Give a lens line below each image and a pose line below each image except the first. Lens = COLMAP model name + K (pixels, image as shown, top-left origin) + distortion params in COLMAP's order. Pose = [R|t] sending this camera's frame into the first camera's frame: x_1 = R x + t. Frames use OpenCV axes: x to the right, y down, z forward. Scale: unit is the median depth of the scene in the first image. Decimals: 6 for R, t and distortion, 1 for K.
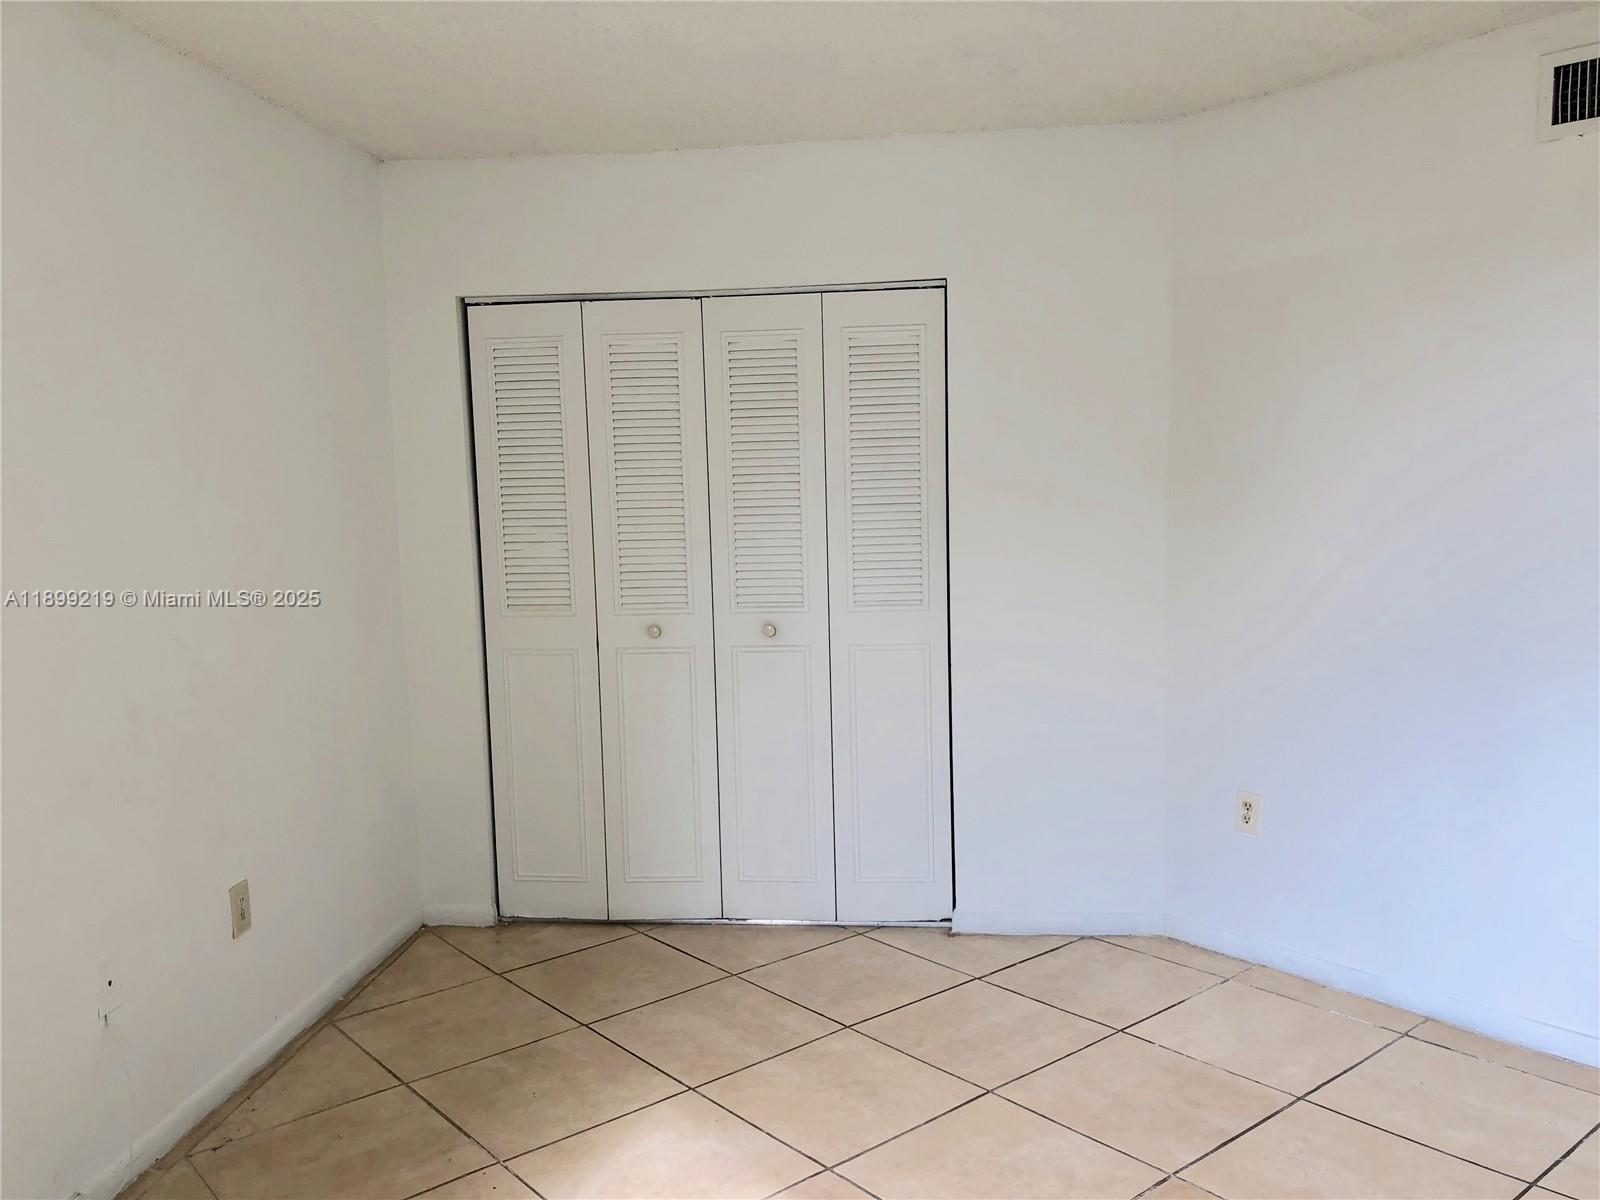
lens RADIAL K [[1319.6, 0, 800.0], [0, 1319.6, 600.0], [0, 0, 1]] dist [0.036868, 0.004842]
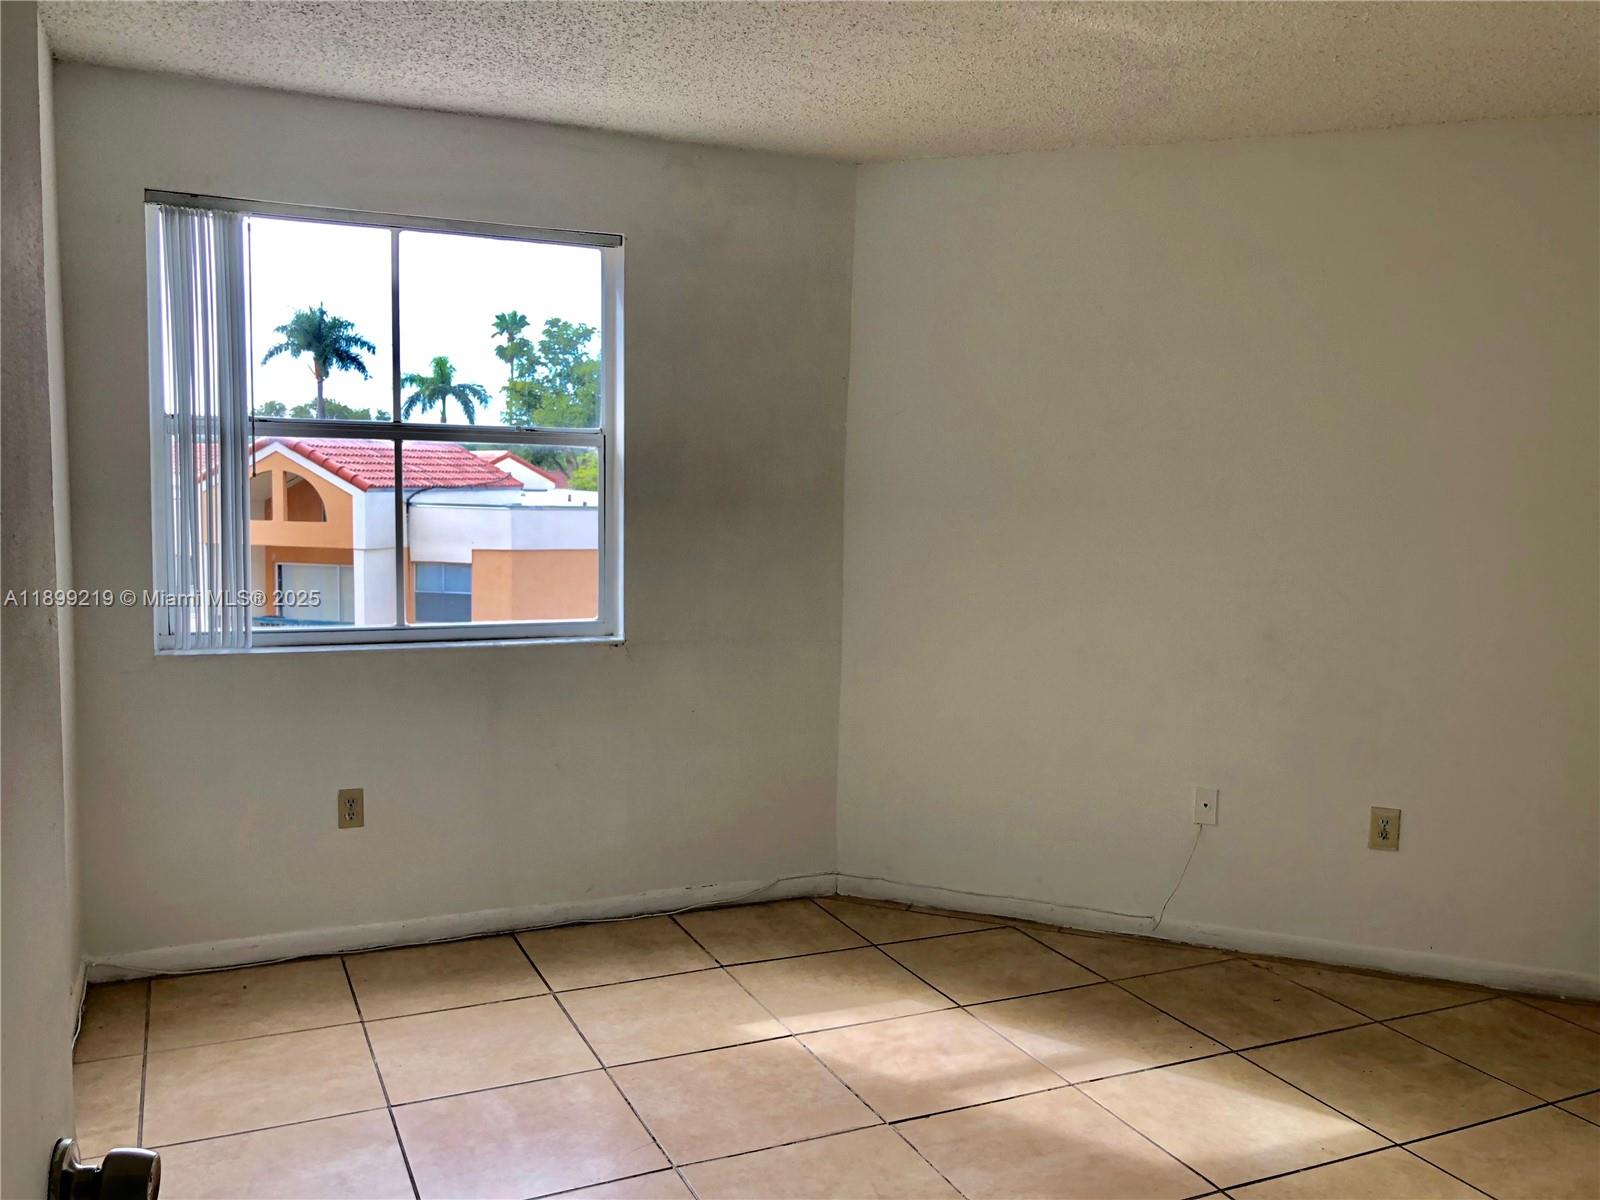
lens RADIAL K [[1321.3, 0, 769.6], [0, 1321.3, 576.8], [0, 0, 1]] dist [0.034171, -0.000099]
pose [[-0.269448, 0.093378, -0.958477, 0.863862], [-0.103067, 0.986775, 0.125110, -0.084704], [0.957484, 0.132498, -0.256260, 0.757795]]
